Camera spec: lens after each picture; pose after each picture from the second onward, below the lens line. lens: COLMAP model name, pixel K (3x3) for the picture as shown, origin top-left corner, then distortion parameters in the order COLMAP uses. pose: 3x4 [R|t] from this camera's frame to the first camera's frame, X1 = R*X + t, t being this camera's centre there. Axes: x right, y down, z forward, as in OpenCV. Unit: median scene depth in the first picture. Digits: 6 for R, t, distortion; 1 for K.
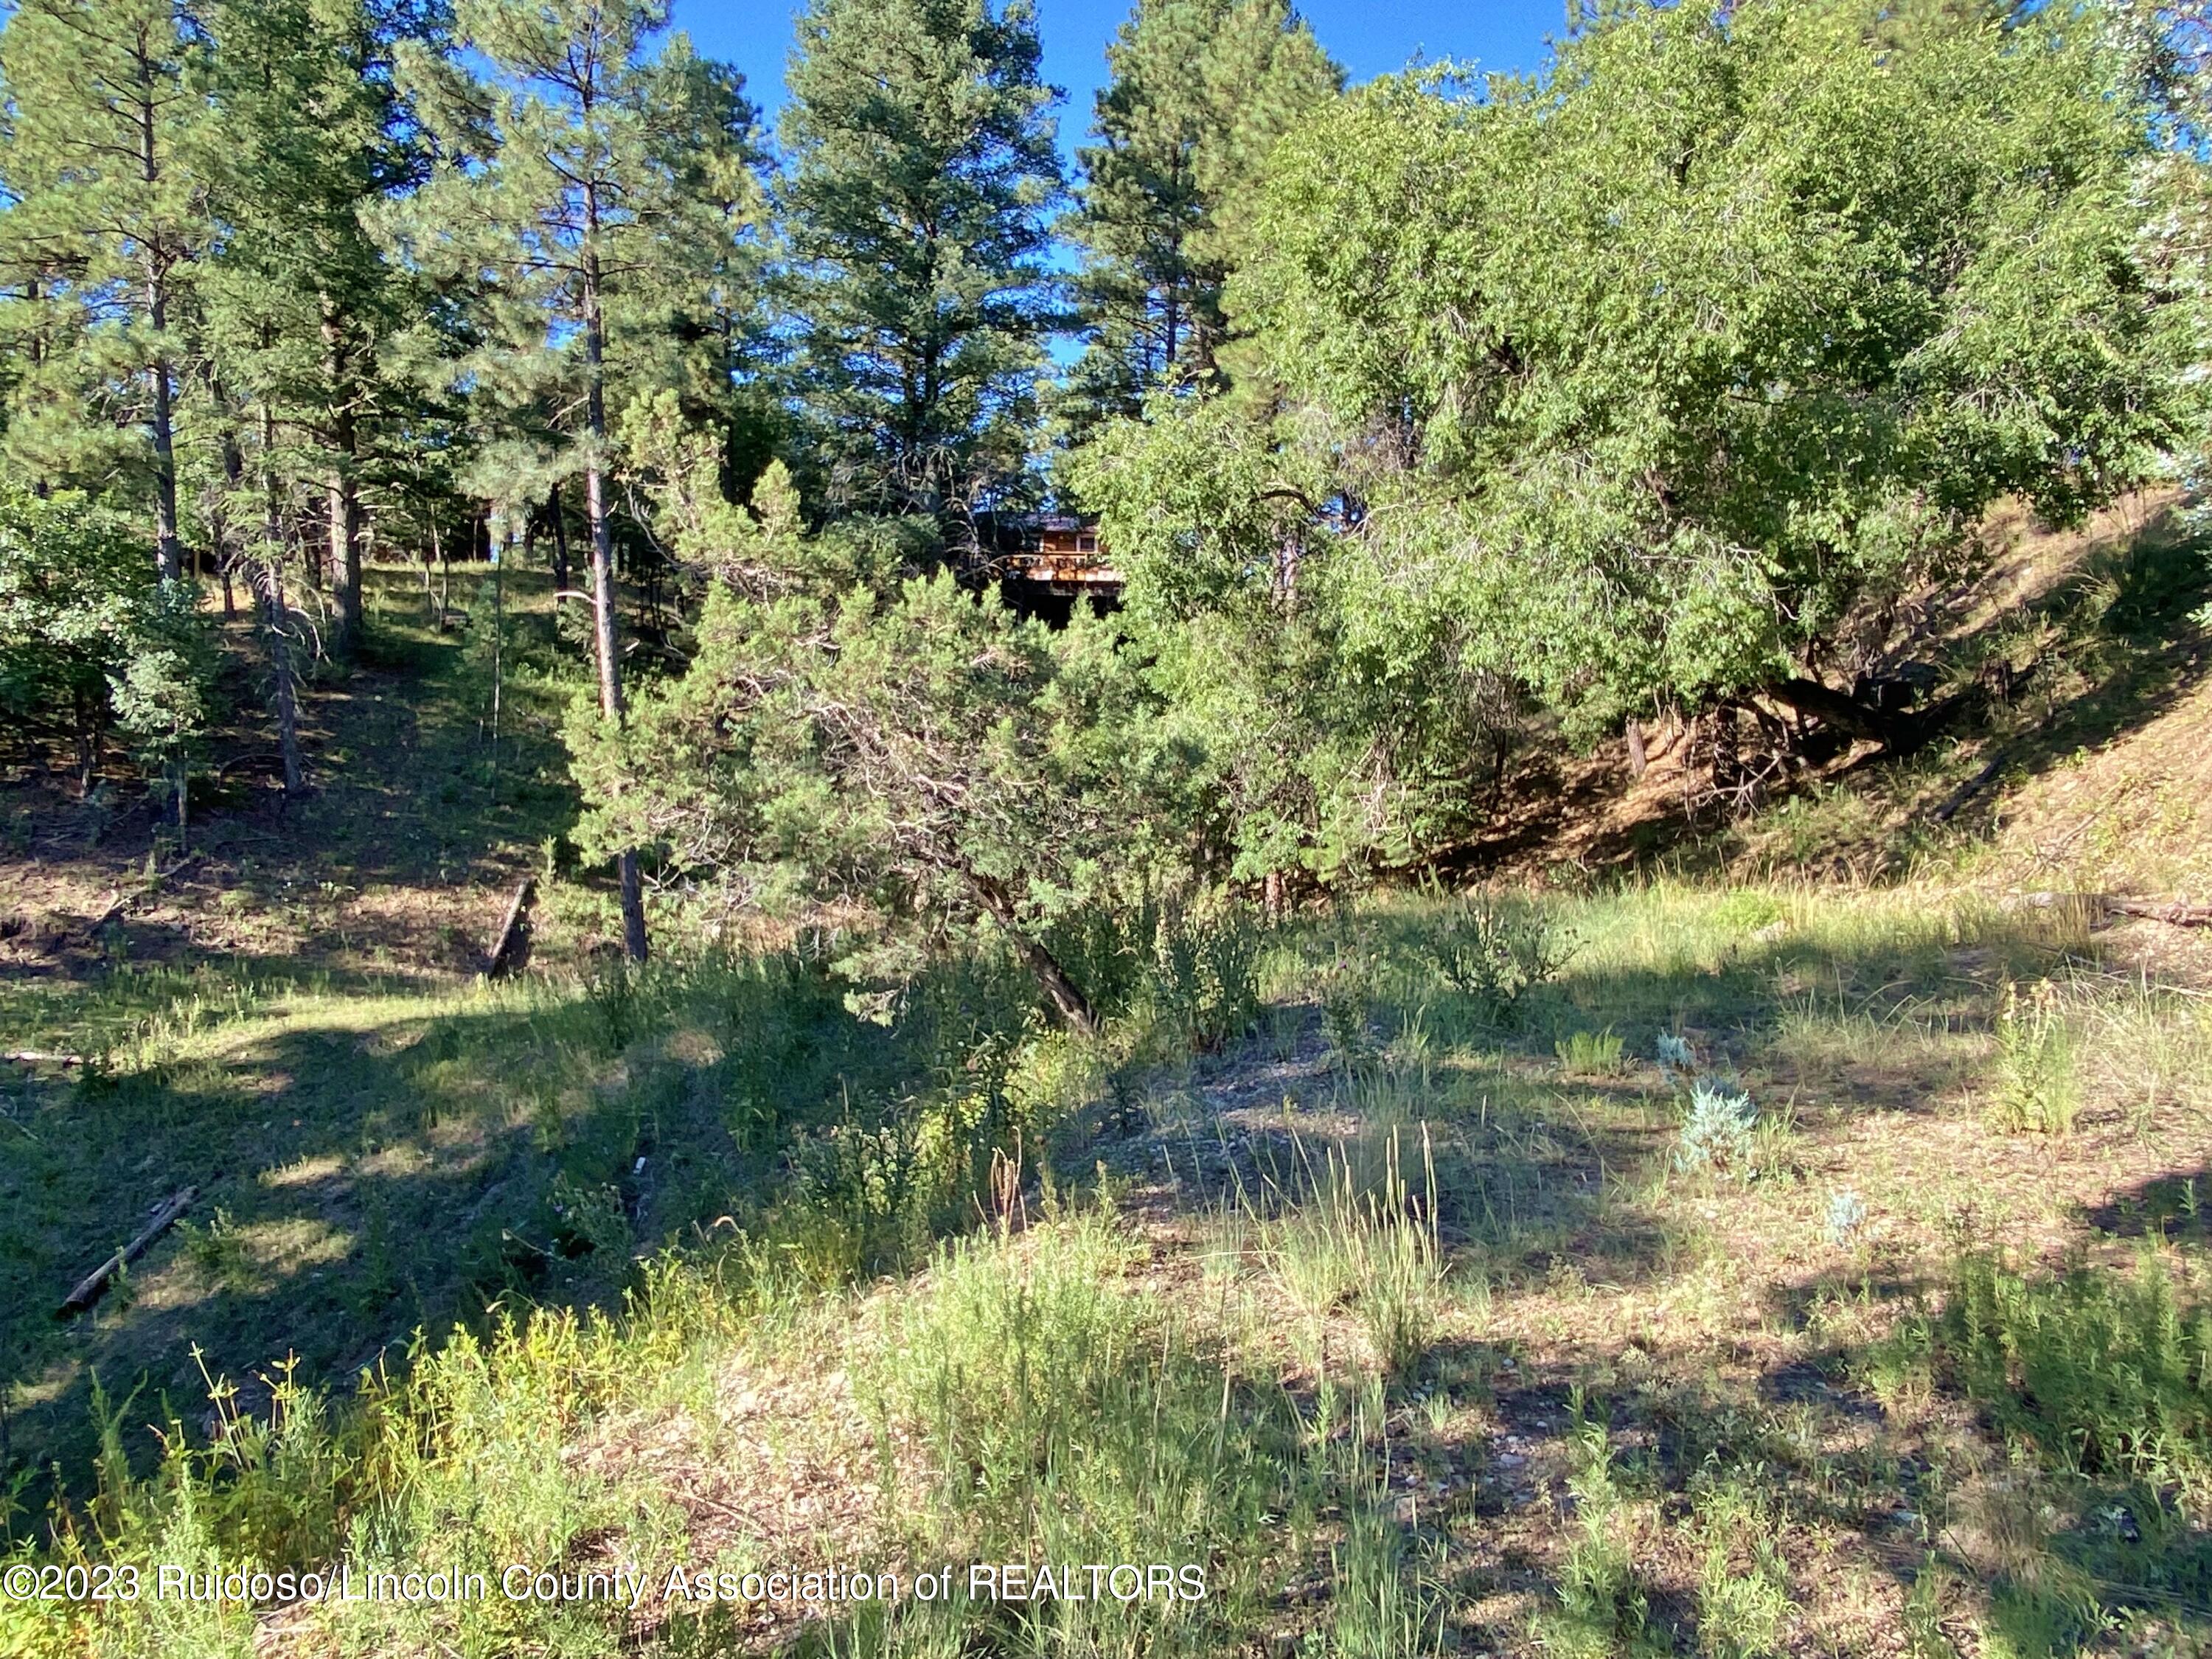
lens RADIAL K [[1549.8, 0, 1107.2], [0, 1549.8, 832.7], [0, 0, 1]] dist [0.045029, 0.000589]
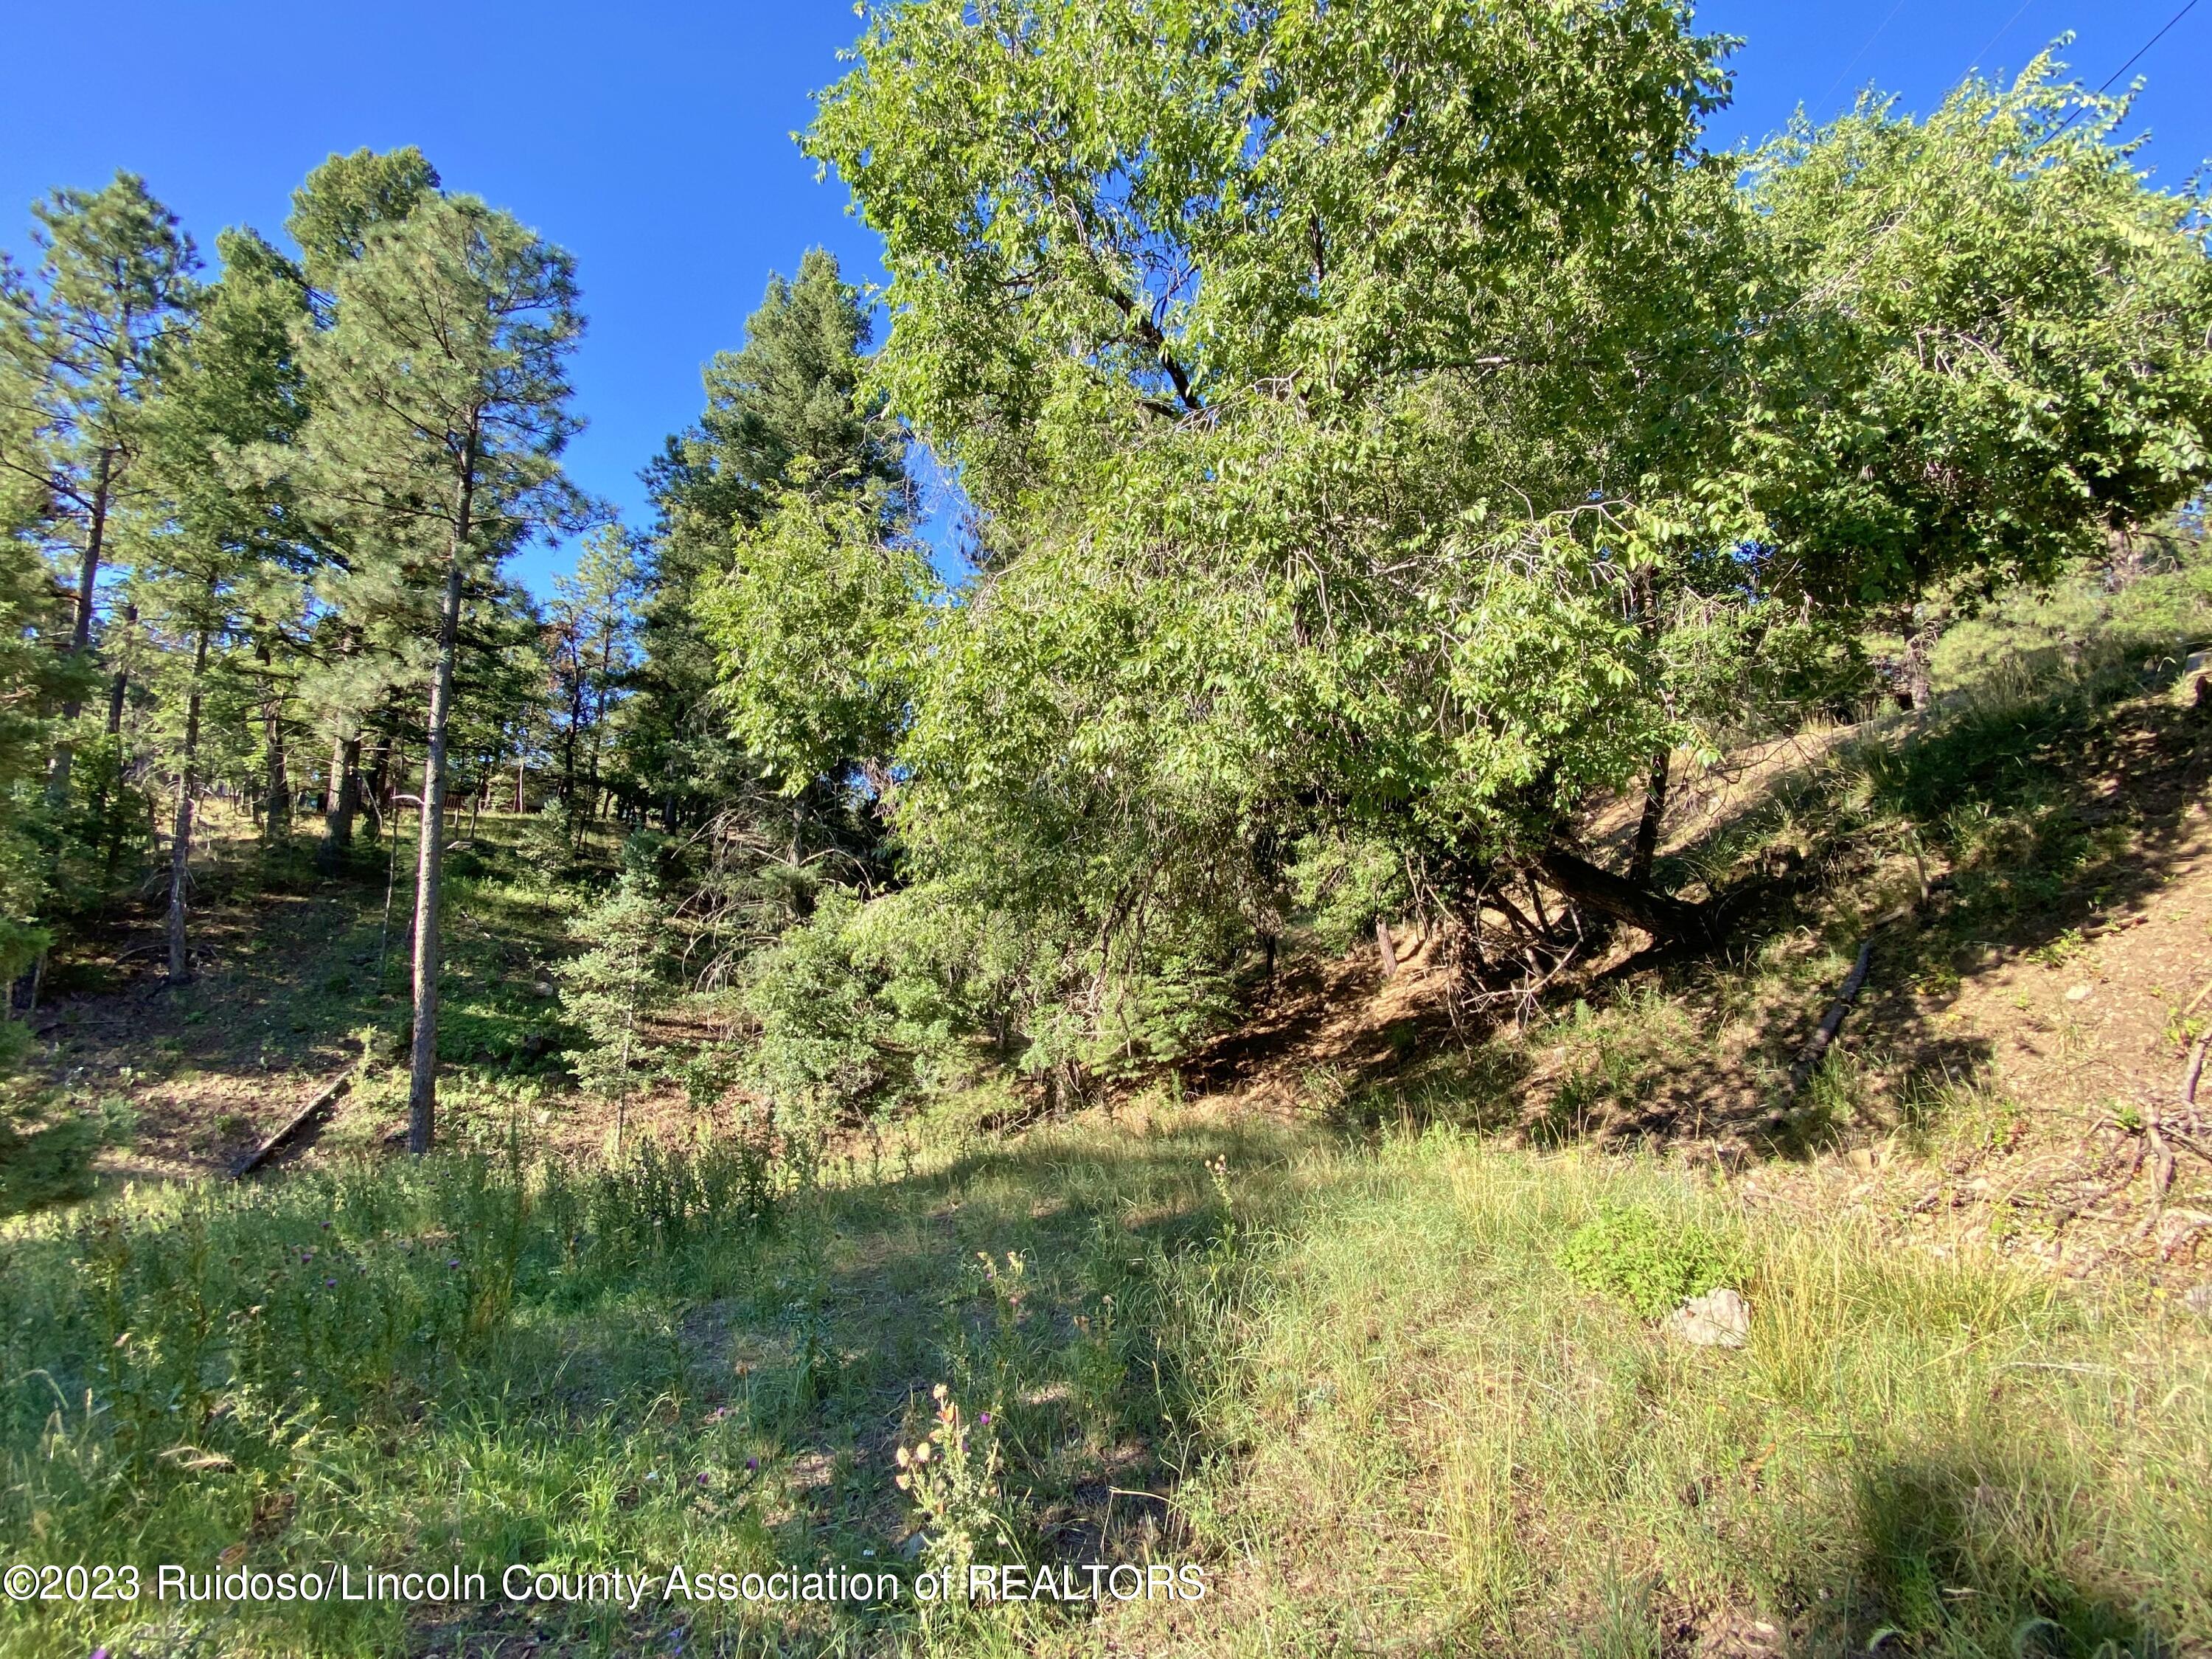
lens RADIAL K [[881.2, 0, 1107.5], [0, 881.2, 830.9], [0, 0, 1]] dist [0.018622, -0.000556]
pose [[0.999601, 0.014648, 0.024153, 0.128977], [-0.009596, 0.980284, -0.197362, -0.011764], [-0.026568, 0.197052, 0.980033, 0.387059]]
